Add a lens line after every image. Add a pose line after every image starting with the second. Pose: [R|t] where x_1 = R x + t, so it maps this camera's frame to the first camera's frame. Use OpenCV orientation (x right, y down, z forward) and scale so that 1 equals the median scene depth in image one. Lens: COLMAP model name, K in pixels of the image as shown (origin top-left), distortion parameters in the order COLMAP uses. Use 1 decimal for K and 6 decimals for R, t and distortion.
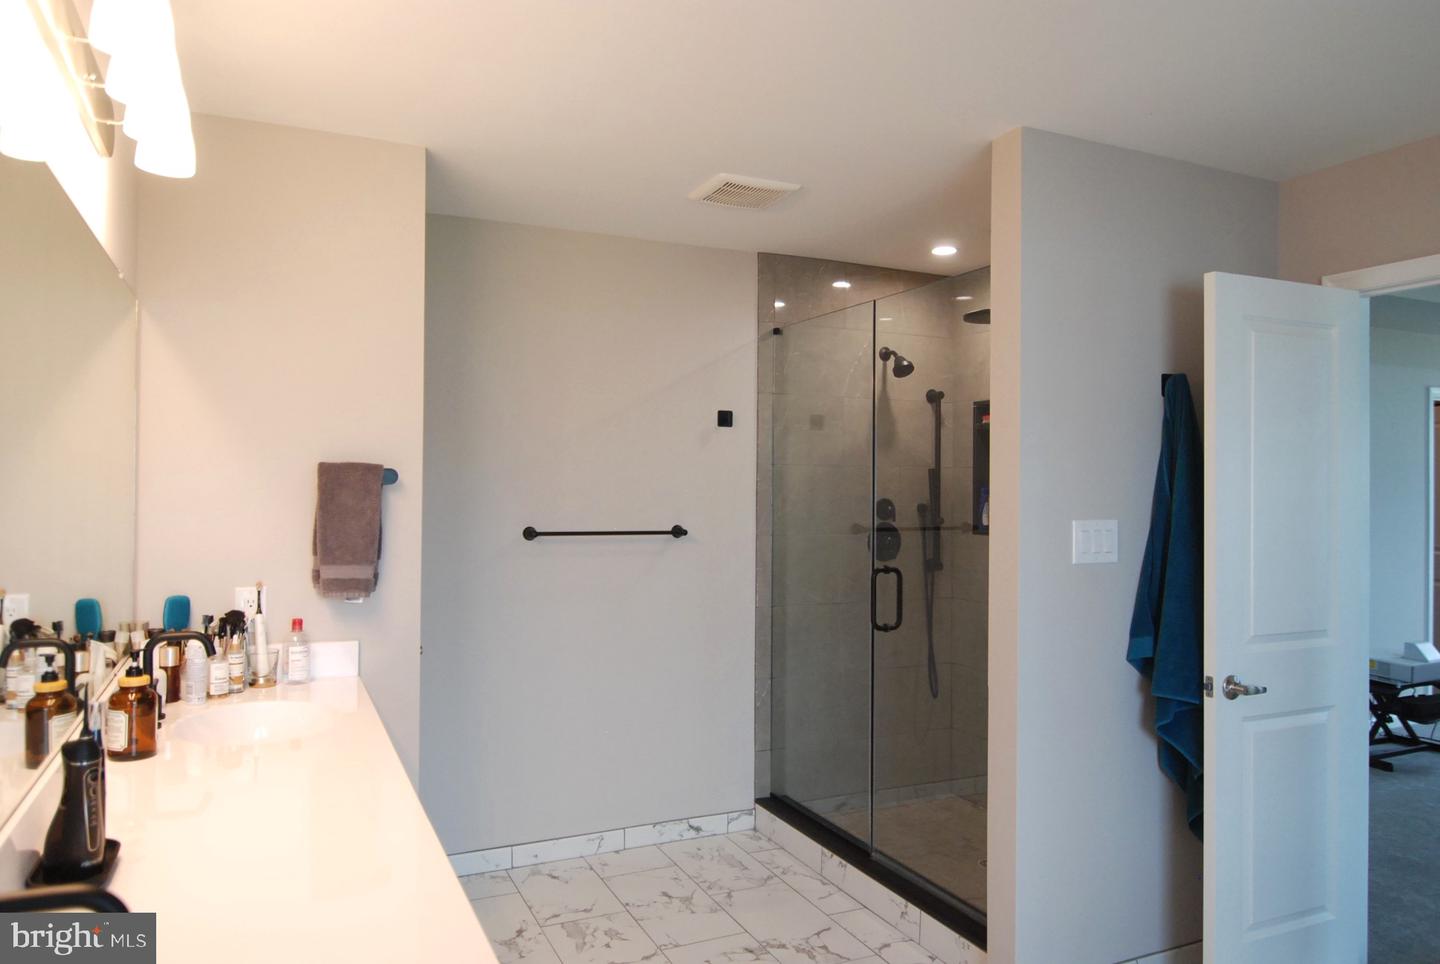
lens RADIAL K [[984.8, 0, 716.4], [0, 984.8, 482.9], [0, 0, 1]] dist [0.001256, -0.013571]
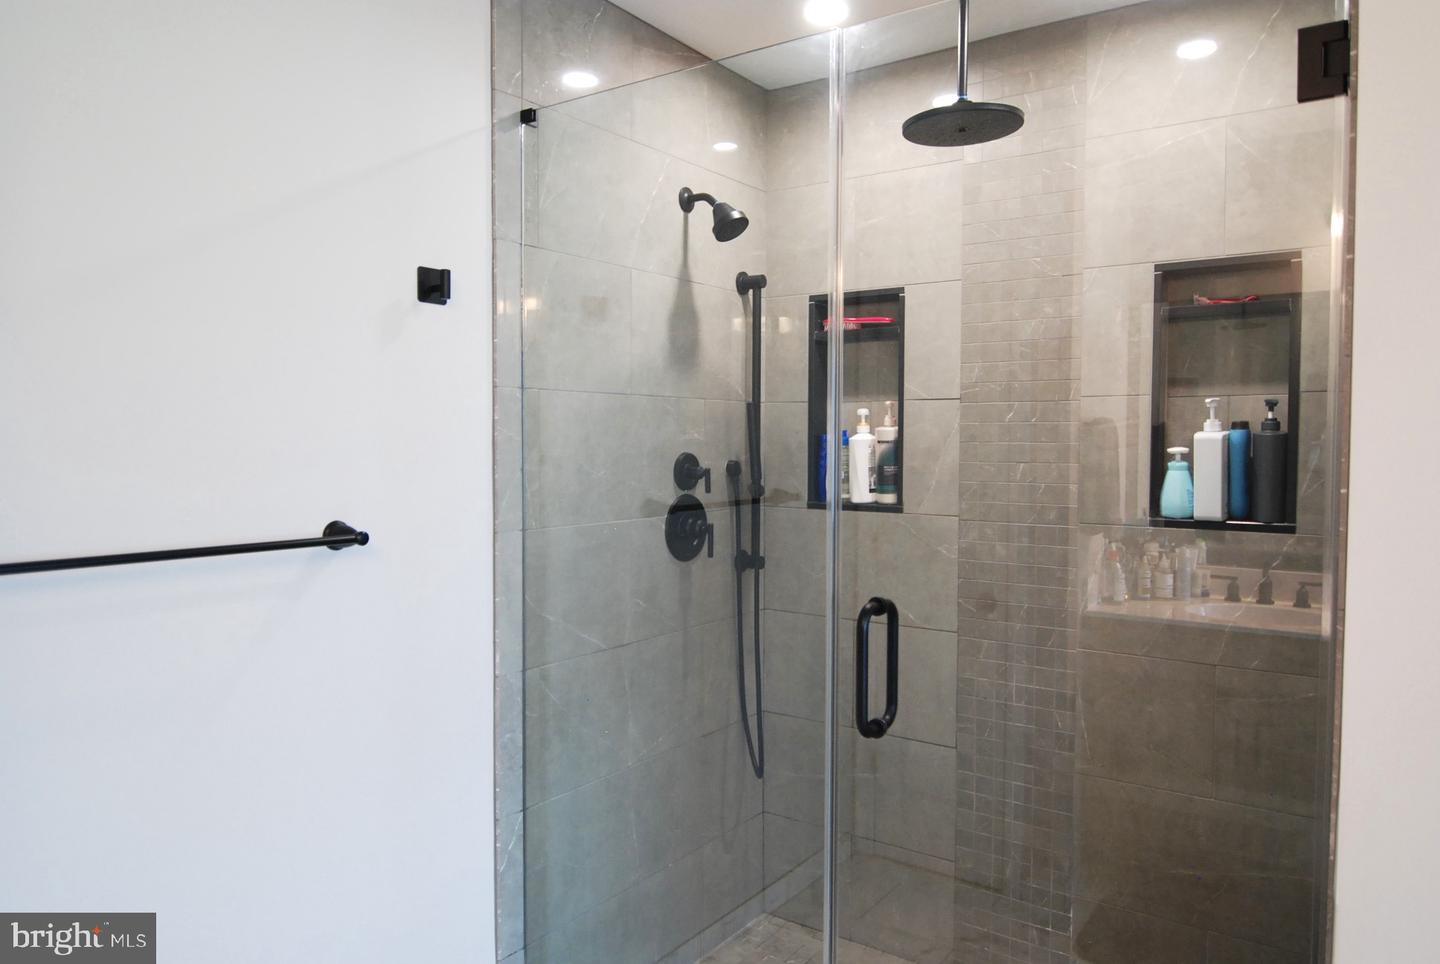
lens RADIAL K [[984.8, 0, 729.9], [0, 984.8, 482.5], [0, 0, 1]] dist [0.001256, -0.013571]
pose [[0.866339, -0.026787, 0.498738, -0.099232], [-0.000283, 0.998534, 0.054123, 0.001884], [-0.499456, -0.047030, 0.865062, 0.505934]]
